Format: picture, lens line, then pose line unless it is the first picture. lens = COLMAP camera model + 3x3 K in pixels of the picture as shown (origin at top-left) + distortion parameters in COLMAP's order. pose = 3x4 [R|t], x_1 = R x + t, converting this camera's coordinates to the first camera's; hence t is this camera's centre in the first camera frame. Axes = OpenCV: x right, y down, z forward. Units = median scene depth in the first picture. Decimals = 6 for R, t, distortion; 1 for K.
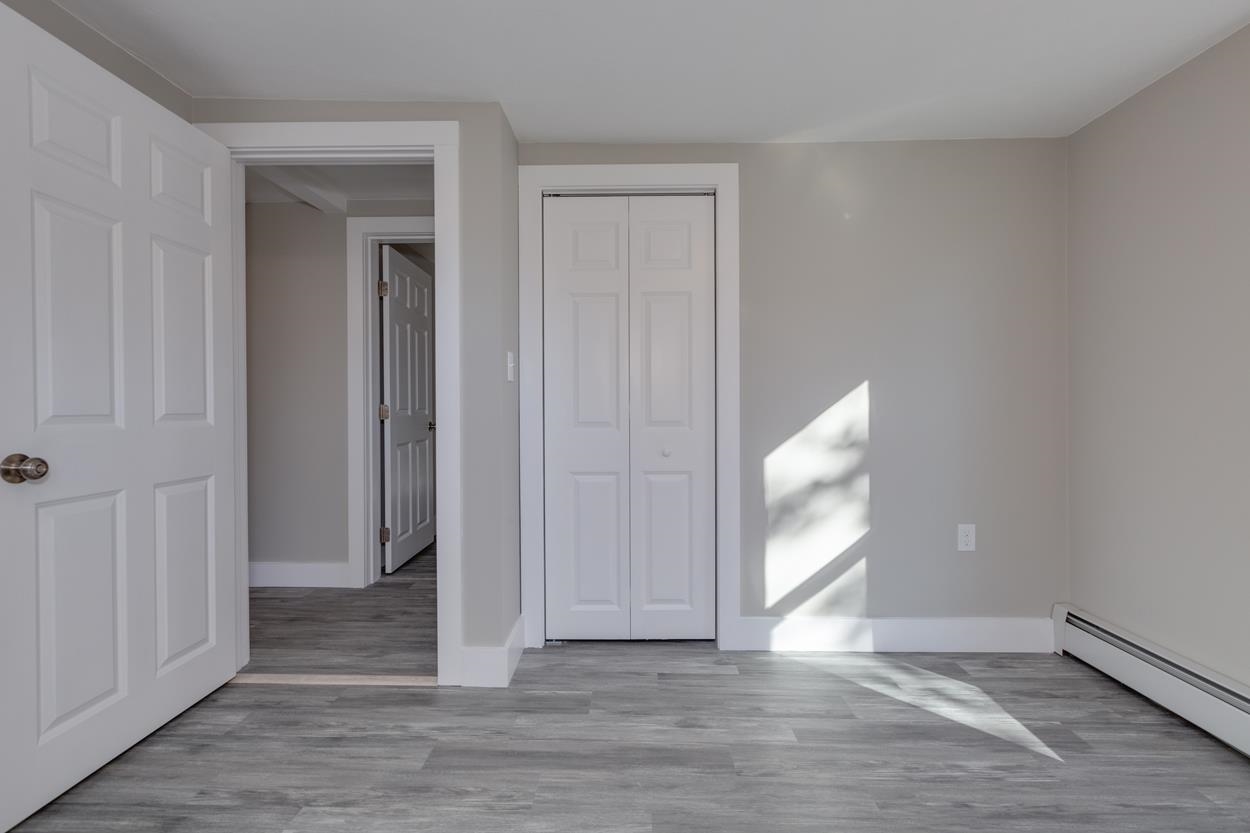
lens RADIAL K [[553.2, 0, 656.8], [0, 553.2, 429.5], [0, 0, 1]] dist [-0.000132, -0.001166]
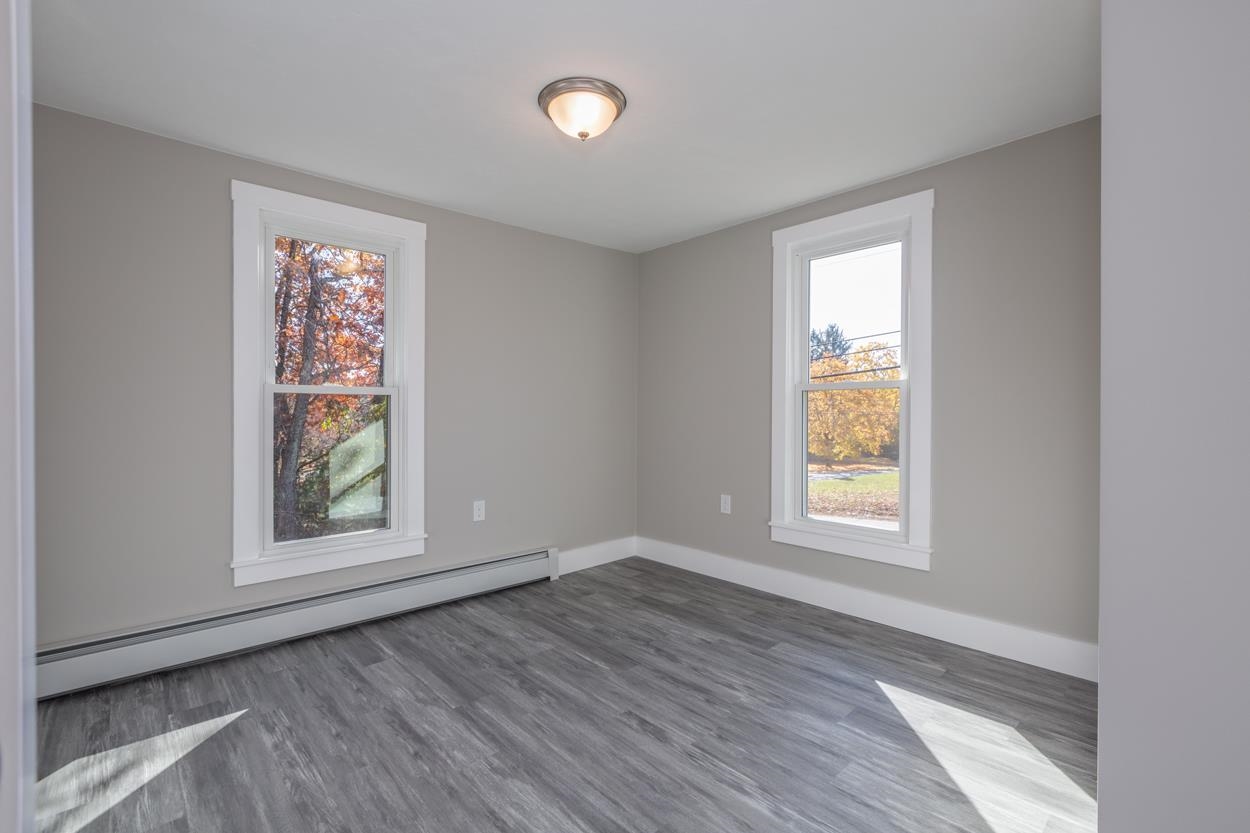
lens RADIAL K [[553.2, 0, 624.7], [0, 553.2, 411.5], [0, 0, 1]] dist [-0.000132, -0.001166]
pose [[-0.688630, 0.012660, 0.725003, -0.567808], [0.028625, 0.999543, 0.009735, -0.019171], [-0.724548, 0.027457, -0.688677, 1.006013]]
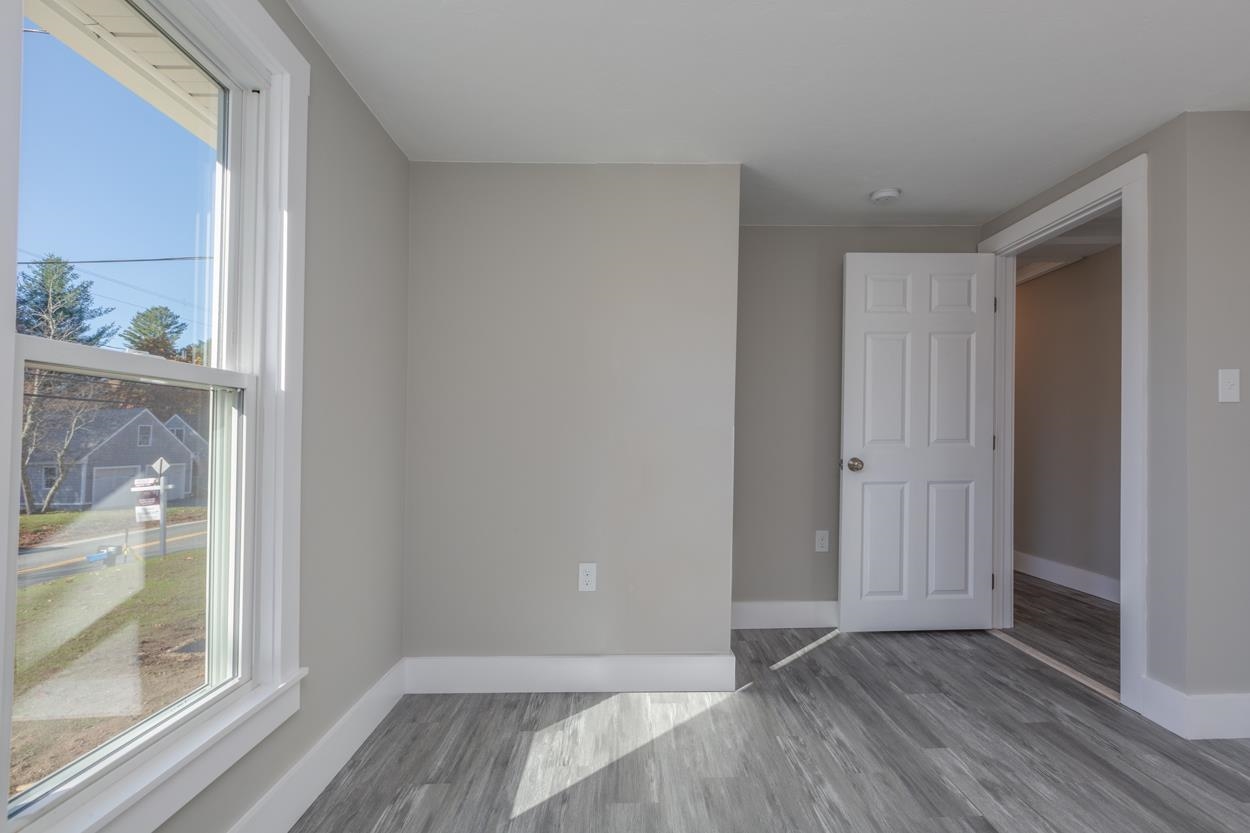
lens RADIAL K [[553.2, 0, 631.1], [0, 553.2, 424.3], [0, 0, 1]] dist [-0.000132, -0.001166]
pose [[0.038686, -0.023056, -0.998985, 0.682848], [-0.031321, 0.999215, -0.024274, -0.004387], [0.998760, 0.032228, 0.037933, 0.033893]]
